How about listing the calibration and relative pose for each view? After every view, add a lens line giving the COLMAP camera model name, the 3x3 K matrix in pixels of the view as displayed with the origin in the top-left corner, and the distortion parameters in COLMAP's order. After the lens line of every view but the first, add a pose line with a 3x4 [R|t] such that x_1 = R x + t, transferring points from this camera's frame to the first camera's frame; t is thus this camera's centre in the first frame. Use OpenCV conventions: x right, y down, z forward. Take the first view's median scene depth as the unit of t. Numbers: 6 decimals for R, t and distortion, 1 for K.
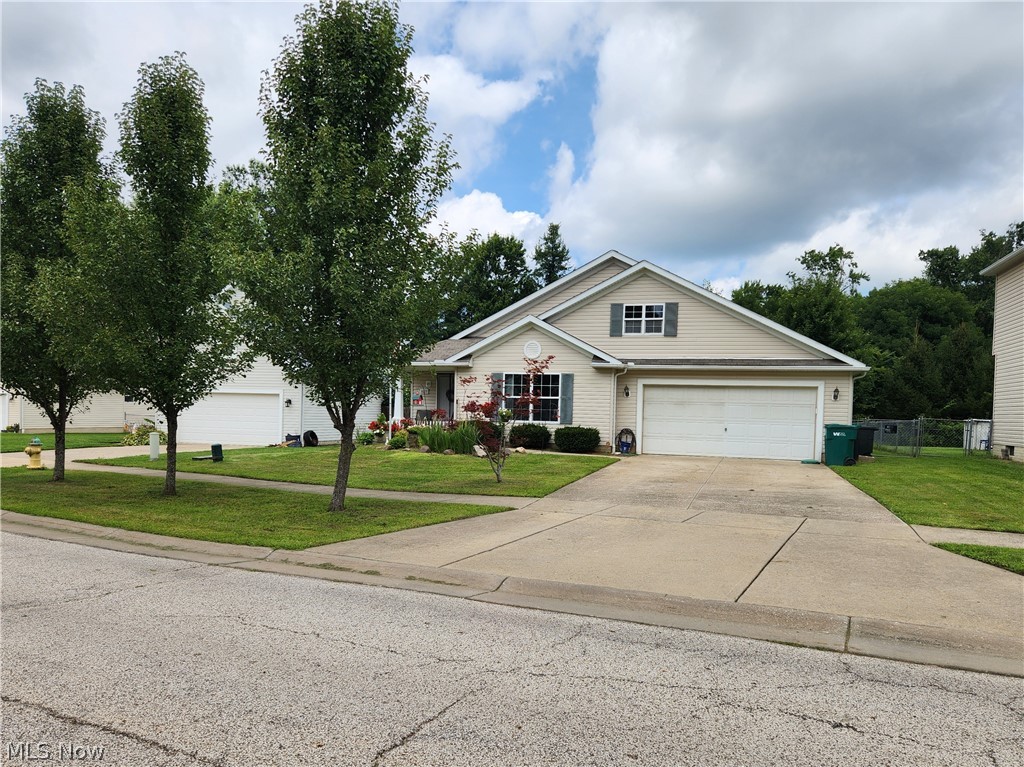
lens RADIAL K [[690.6, 0, 510.1], [0, 690.6, 386.4], [0, 0, 1]] dist [0.046924, -0.002767]
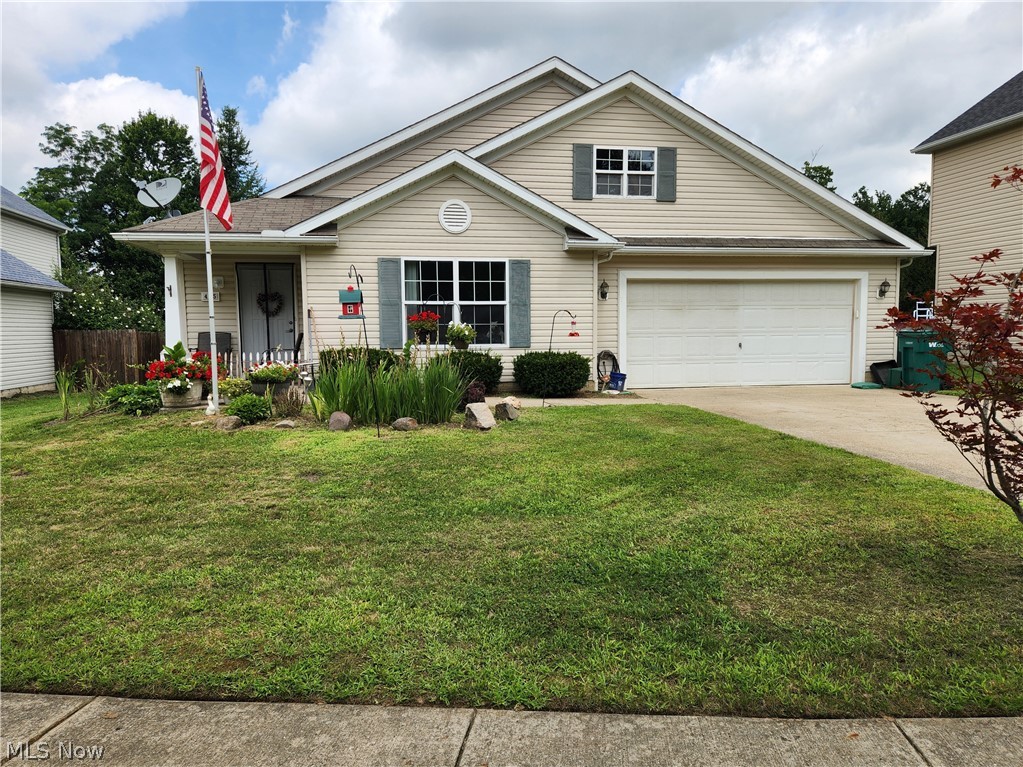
lens RADIAL K [[689.9, 0, 506.8], [0, 689.9, 360.6], [0, 0, 1]] dist [0.046924, -0.002767]
pose [[0.894324, -0.051660, 0.444427, -0.185287], [0.014876, 0.996196, 0.085863, 0.015495], [-0.447172, -0.070178, 0.891691, 0.483987]]
